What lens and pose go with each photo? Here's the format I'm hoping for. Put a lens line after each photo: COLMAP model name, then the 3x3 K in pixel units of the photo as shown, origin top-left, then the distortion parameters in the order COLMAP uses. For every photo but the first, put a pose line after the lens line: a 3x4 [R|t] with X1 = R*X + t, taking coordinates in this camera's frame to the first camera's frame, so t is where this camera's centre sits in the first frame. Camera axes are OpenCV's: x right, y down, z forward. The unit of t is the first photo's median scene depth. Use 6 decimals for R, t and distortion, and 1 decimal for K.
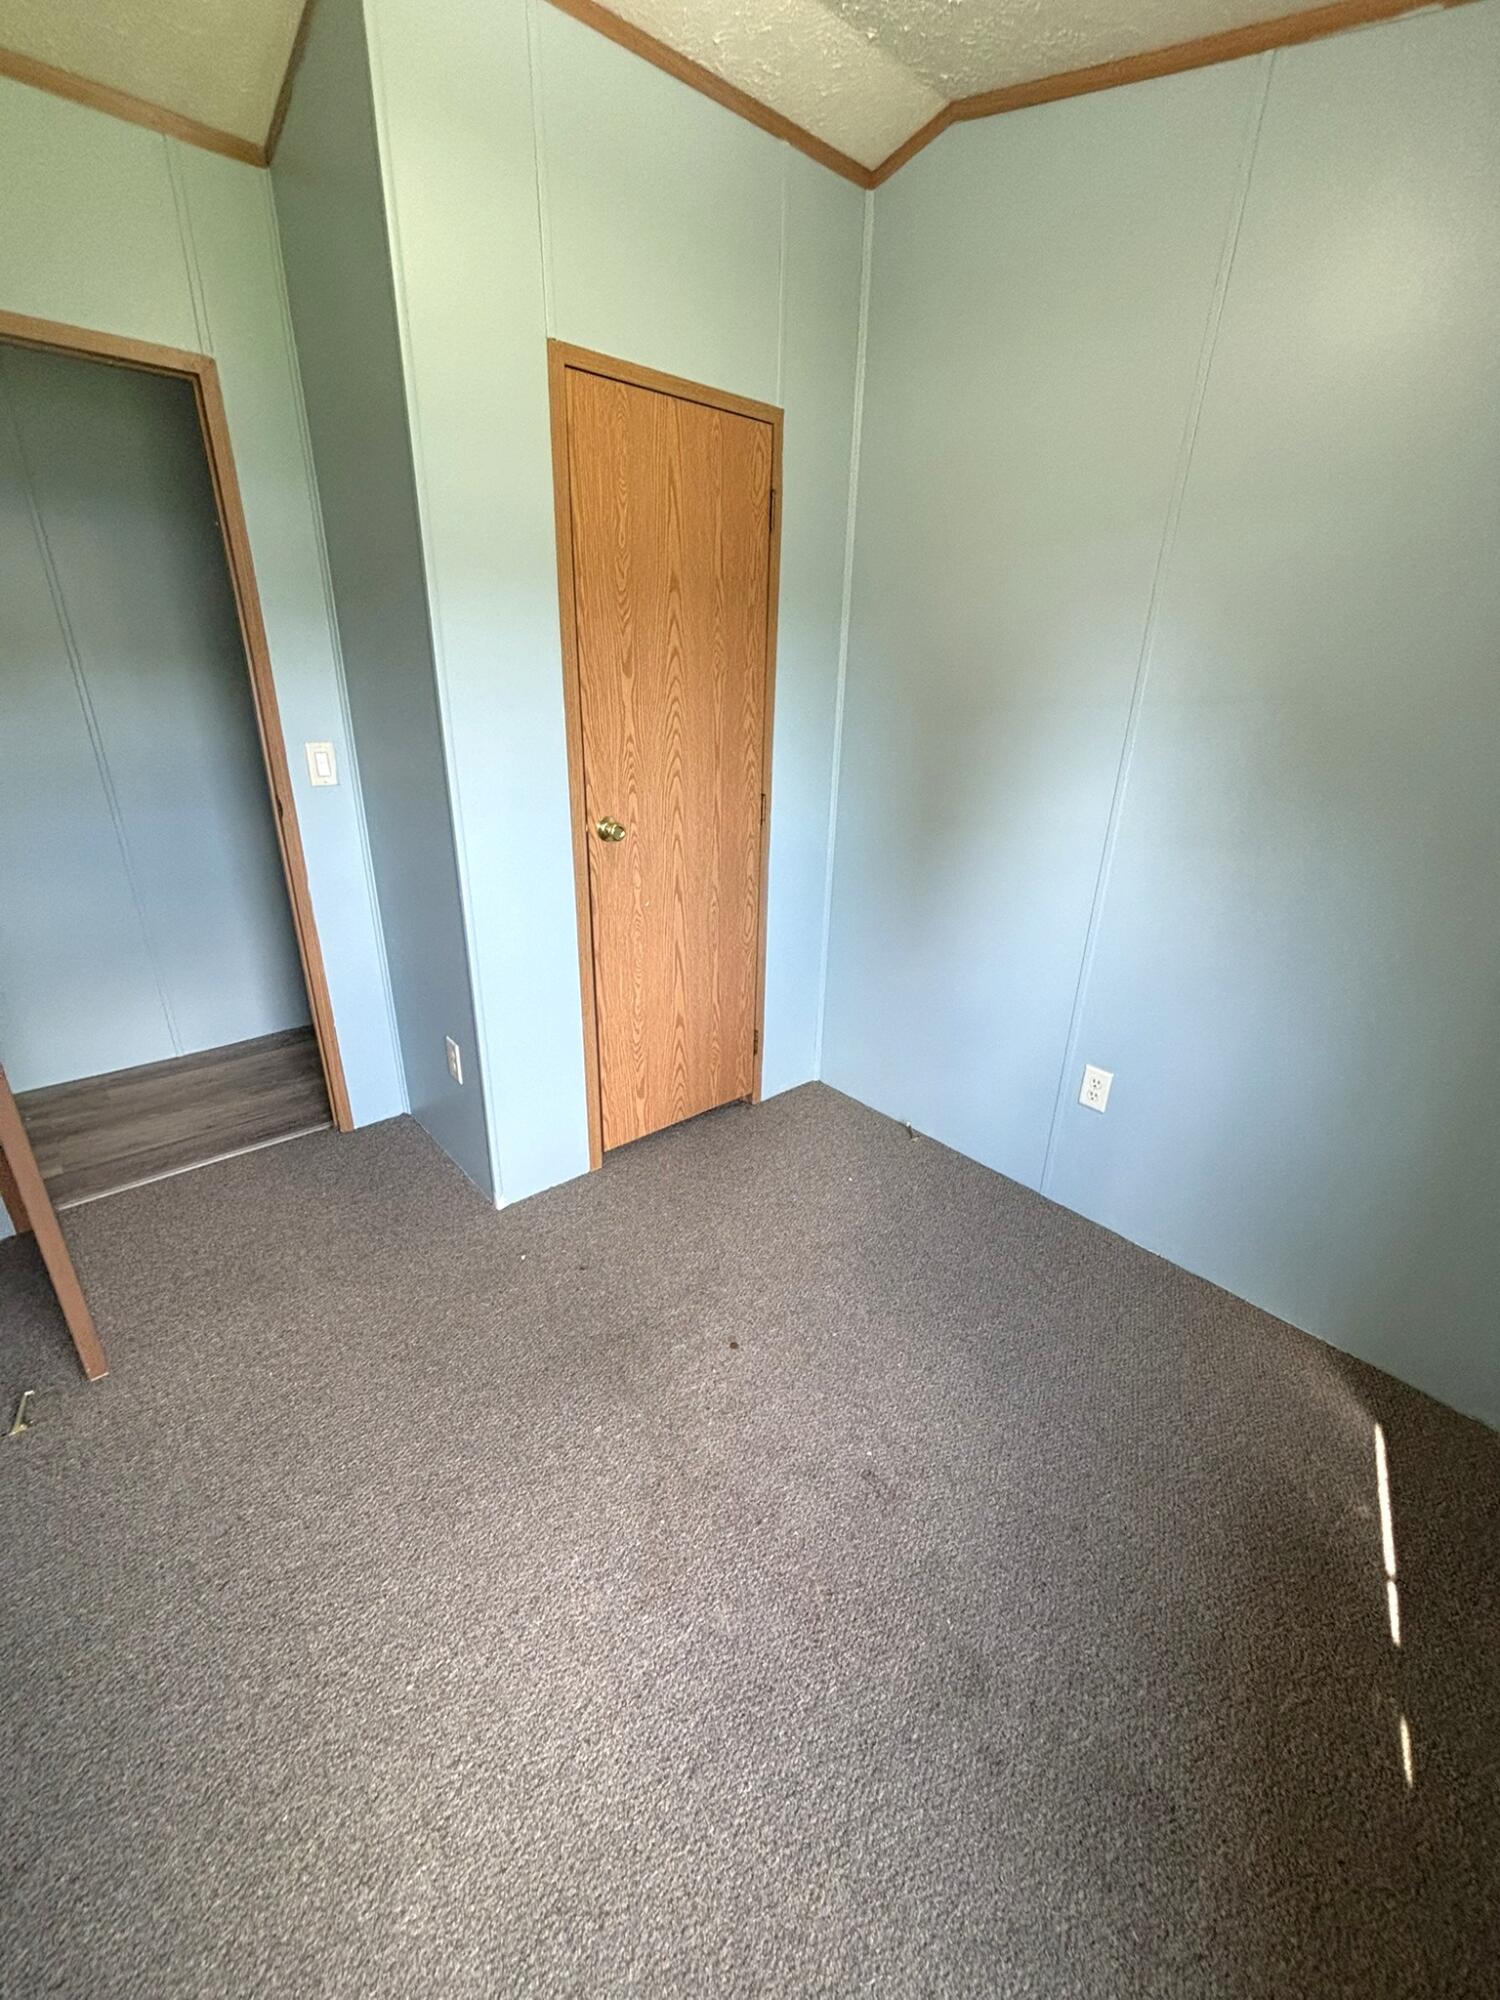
lens RADIAL K [[805.3, 0, 734.7], [0, 805.3, 1008.6], [0, 0, 1]] dist [0.002121, 0.000321]
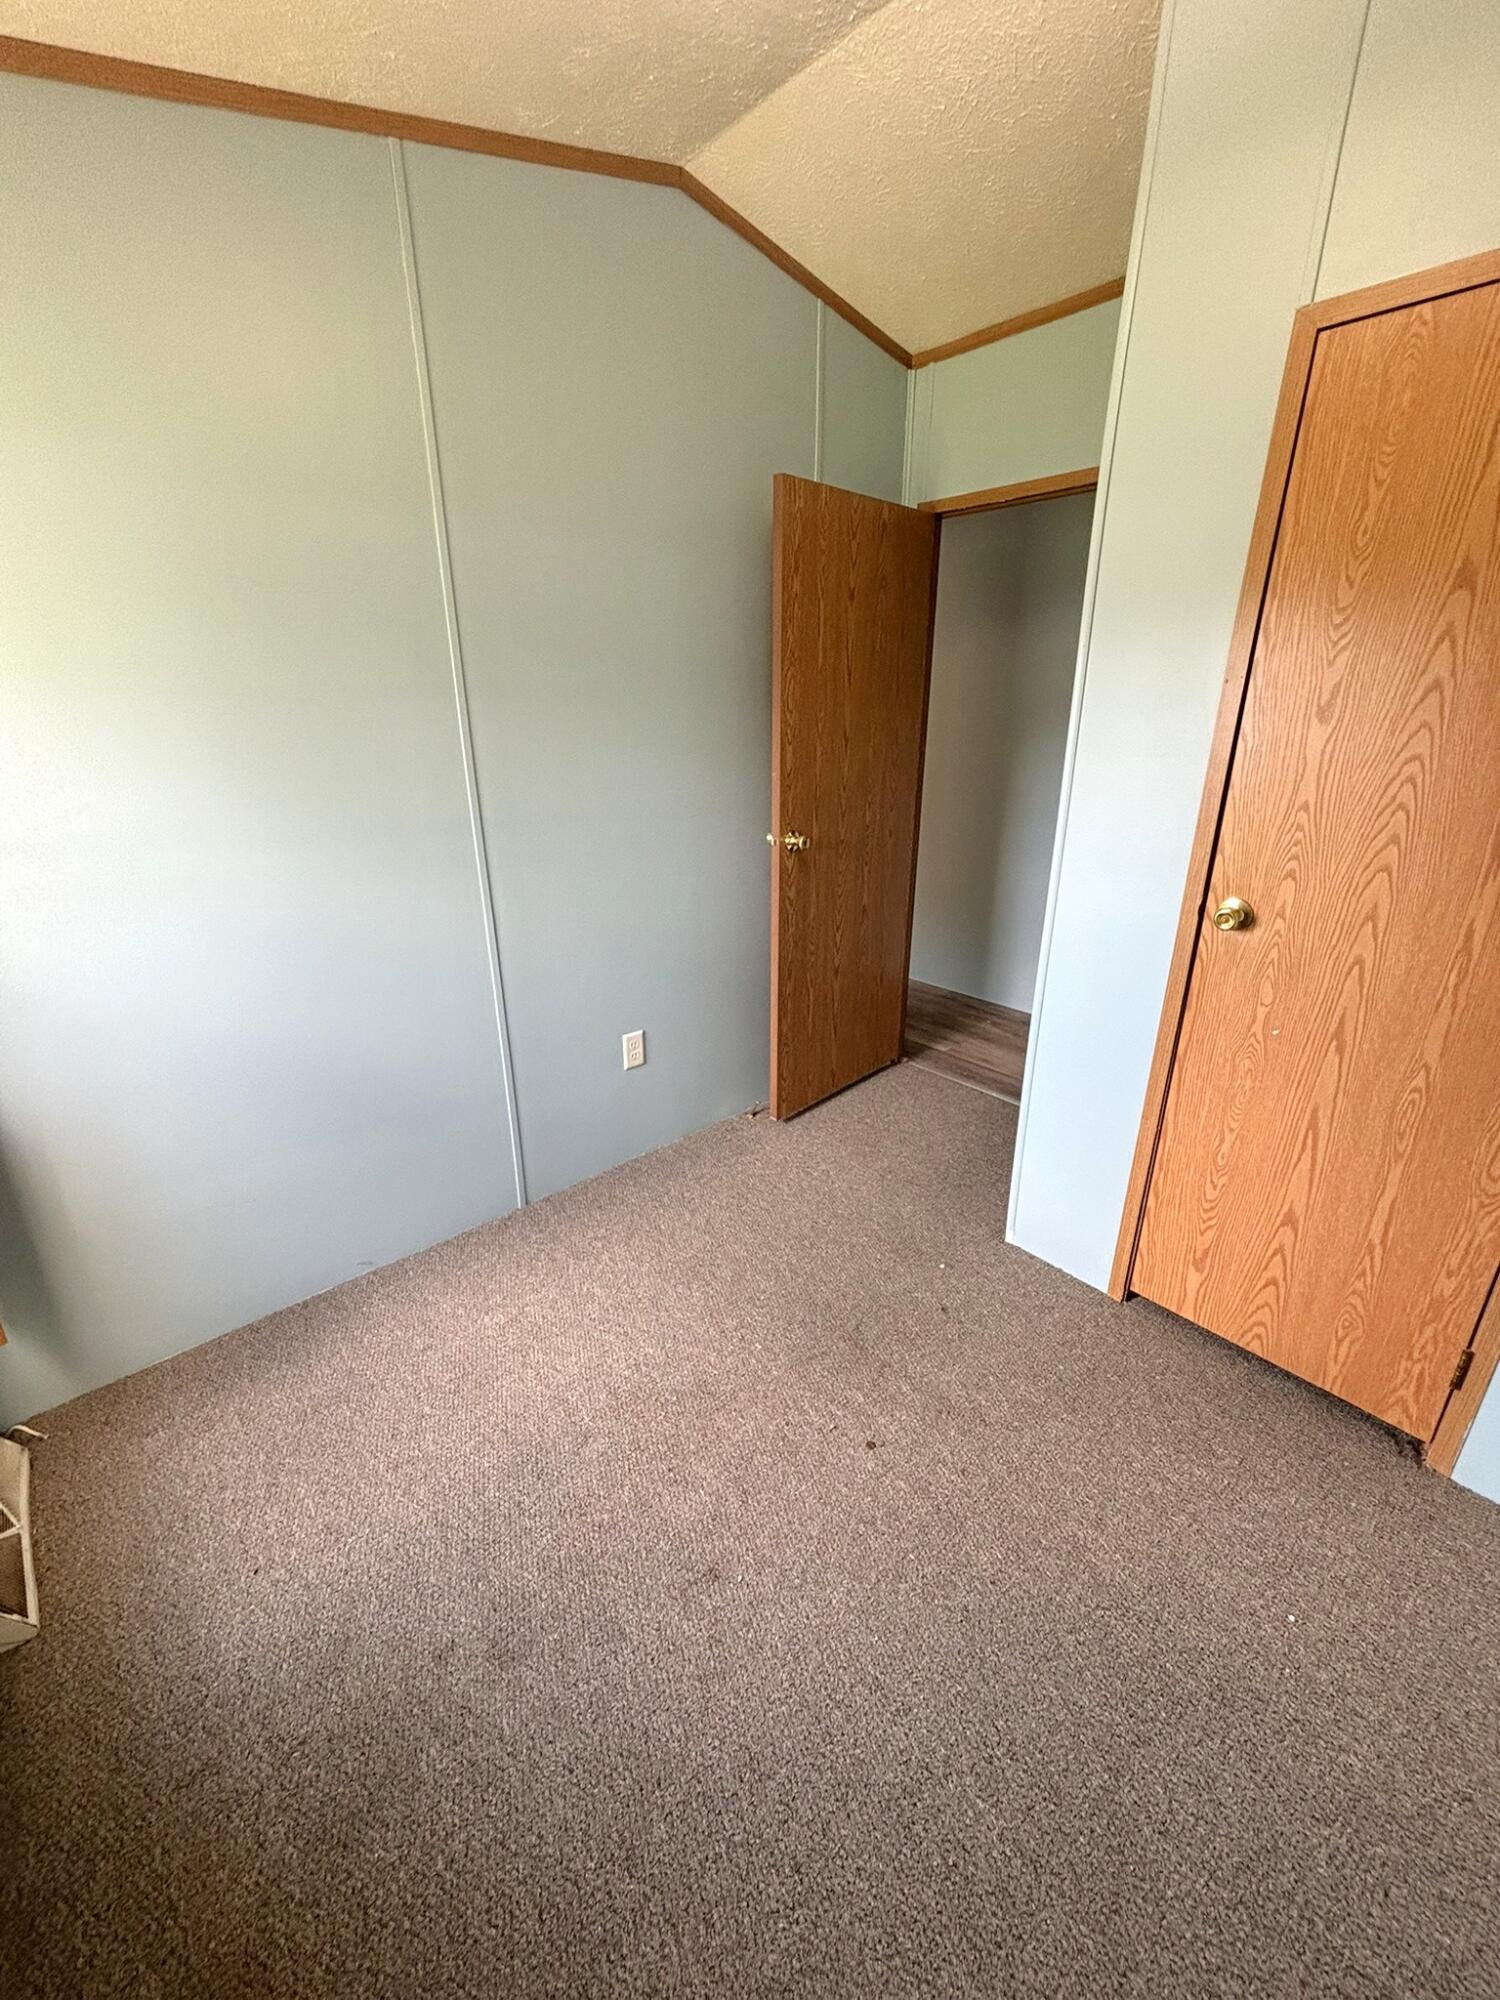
lens RADIAL K [[805.3, 0, 750.6], [0, 805.3, 999.2], [0, 0, 1]] dist [0.002121, 0.000321]
pose [[0.016253, 0.325722, -0.945326, 0.549874], [-0.386773, 0.873899, 0.294462, -0.185498], [0.922032, 0.360841, 0.140184, 0.455184]]
